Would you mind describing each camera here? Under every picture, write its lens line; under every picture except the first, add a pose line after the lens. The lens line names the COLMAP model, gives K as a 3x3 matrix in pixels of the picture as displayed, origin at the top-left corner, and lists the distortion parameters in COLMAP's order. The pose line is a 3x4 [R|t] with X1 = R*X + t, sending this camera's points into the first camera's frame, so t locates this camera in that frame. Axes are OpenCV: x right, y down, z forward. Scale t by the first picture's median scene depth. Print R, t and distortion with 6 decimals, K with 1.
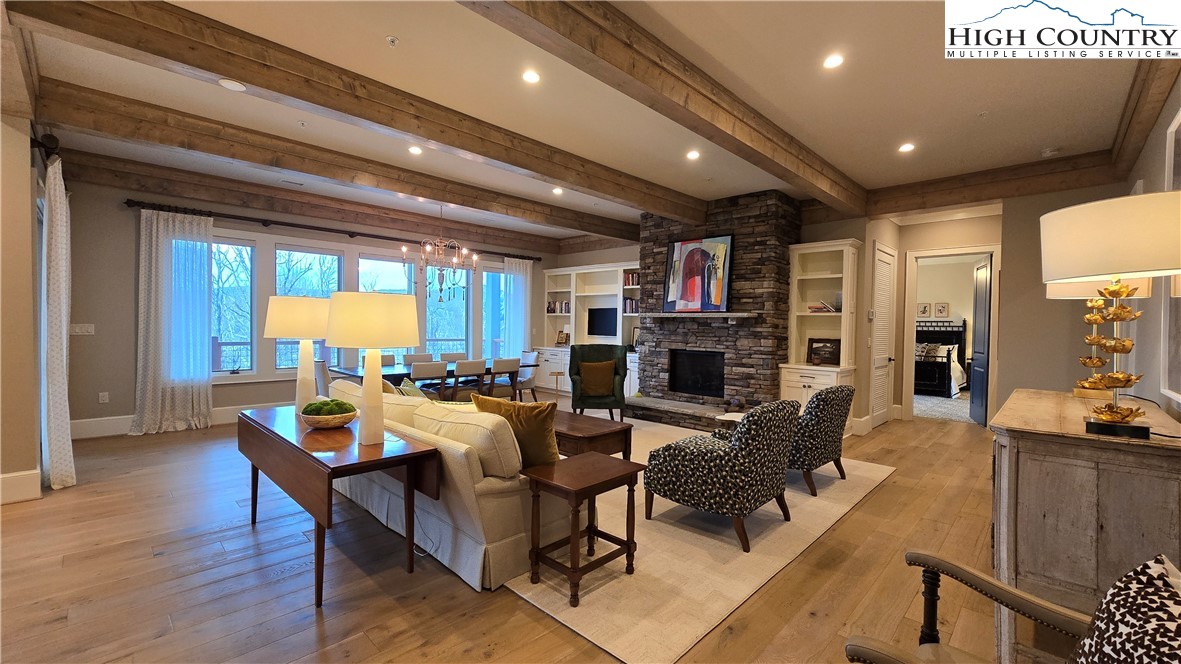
lens RADIAL K [[487.1, 0, 605.4], [0, 487.1, 331.7], [0, 0, 1]] dist [-0.003653, 0.000602]
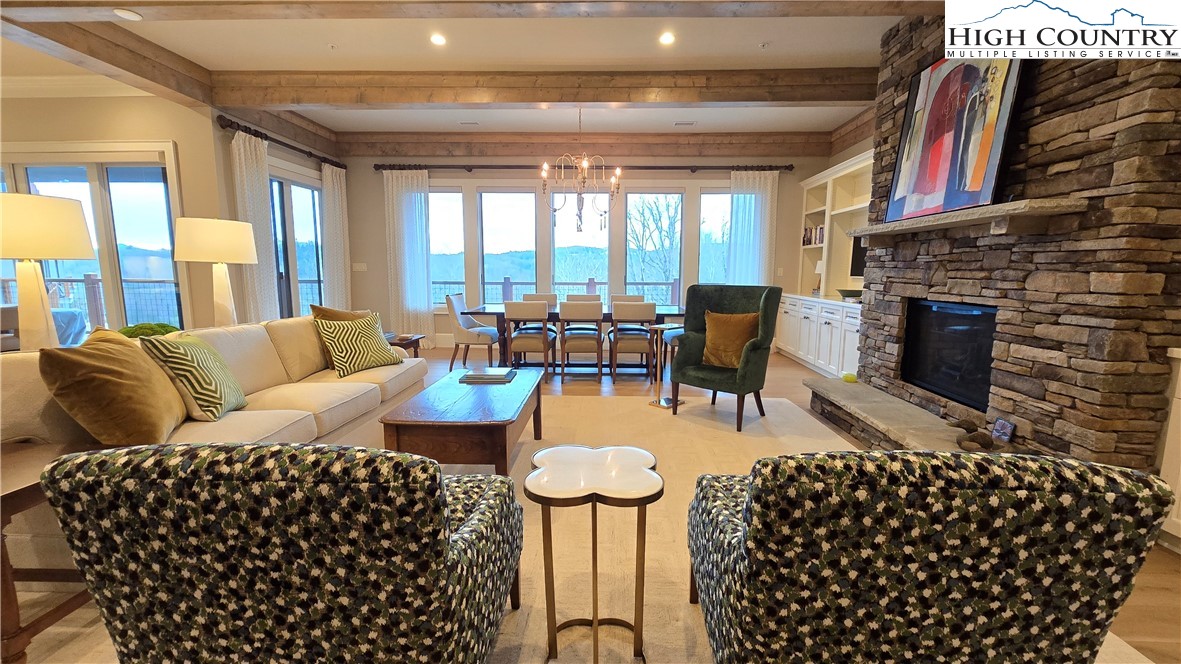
lens RADIAL K [[487.1, 0, 600.0], [0, 487.1, 333.8], [0, 0, 1]] dist [-0.003653, 0.000602]
pose [[0.659894, 0.086402, -0.746374, 0.346976], [-0.008728, 0.994181, 0.107371, 0.024749], [0.751308, -0.064340, 0.656808, 0.491426]]
